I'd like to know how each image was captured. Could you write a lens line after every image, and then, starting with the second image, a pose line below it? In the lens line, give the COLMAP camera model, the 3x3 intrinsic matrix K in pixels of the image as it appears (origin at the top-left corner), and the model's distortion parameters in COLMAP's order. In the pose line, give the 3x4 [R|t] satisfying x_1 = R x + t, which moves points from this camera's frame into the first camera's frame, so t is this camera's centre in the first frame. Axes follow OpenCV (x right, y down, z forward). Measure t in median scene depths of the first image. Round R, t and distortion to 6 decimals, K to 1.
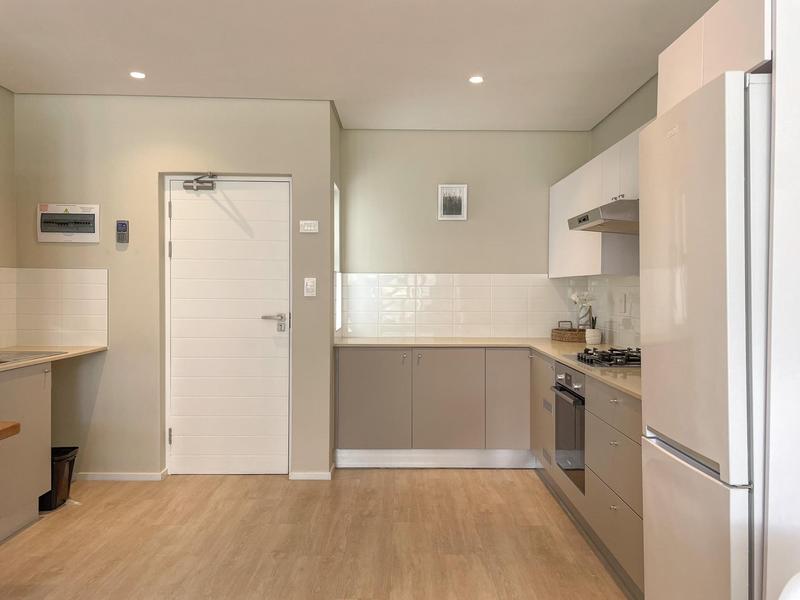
lens RADIAL K [[615.2, 0, 401.8], [0, 615.2, 295.3], [0, 0, 1]] dist [0.046450, -0.002647]
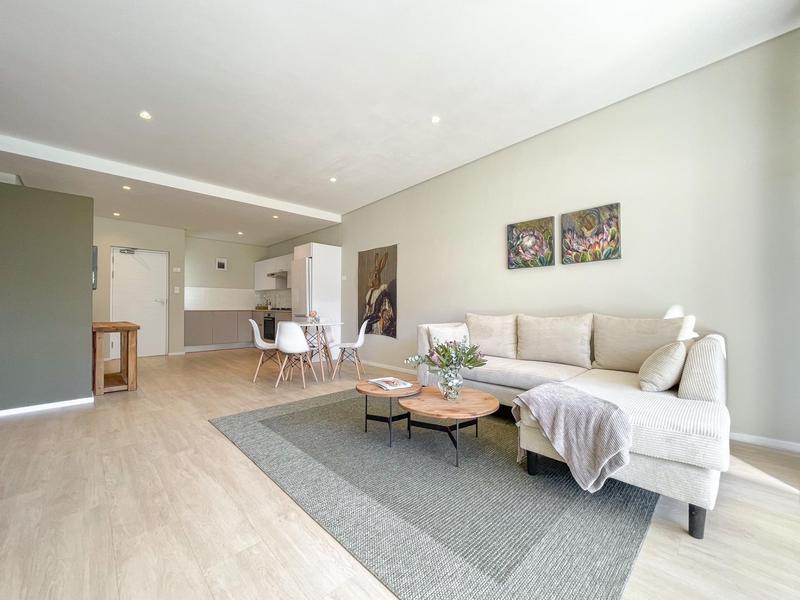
lens RADIAL K [[331.6, 0, 400.0], [0, 331.6, 300.0], [0, 0, 1]] dist [-0.002651, -0.000139]
pose [[0.721487, 0.011390, 0.692334, -0.461681], [0.006170, 0.999719, -0.022878, 0.073485], [-0.692401, 0.020778, 0.721214, -0.859522]]
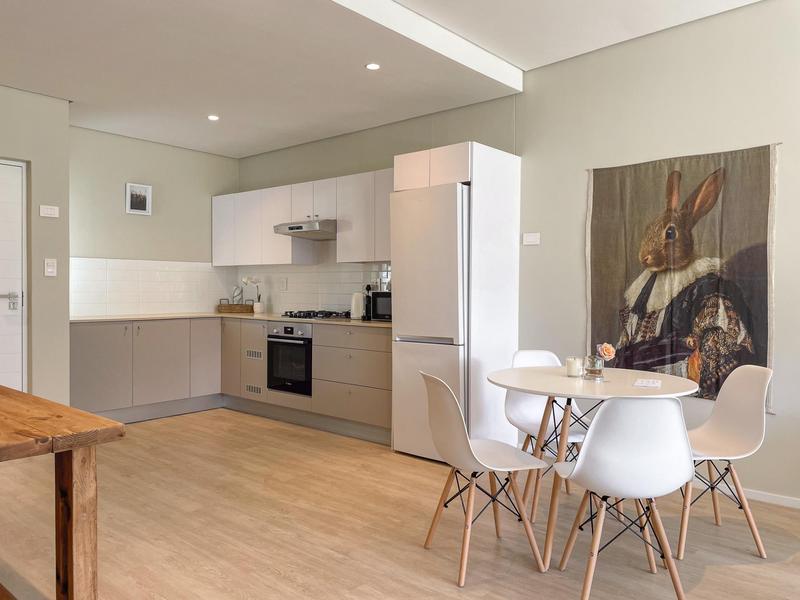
lens RADIAL K [[600.2, 0, 400.0], [0, 600.2, 300.0], [0, 0, 1]] dist [0.007058, 0.000301]
pose [[0.652506, -0.014227, 0.757650, -0.534958], [0.003646, 0.999871, 0.015636, 0.029017], [-0.757775, -0.007440, 0.652474, -0.148689]]
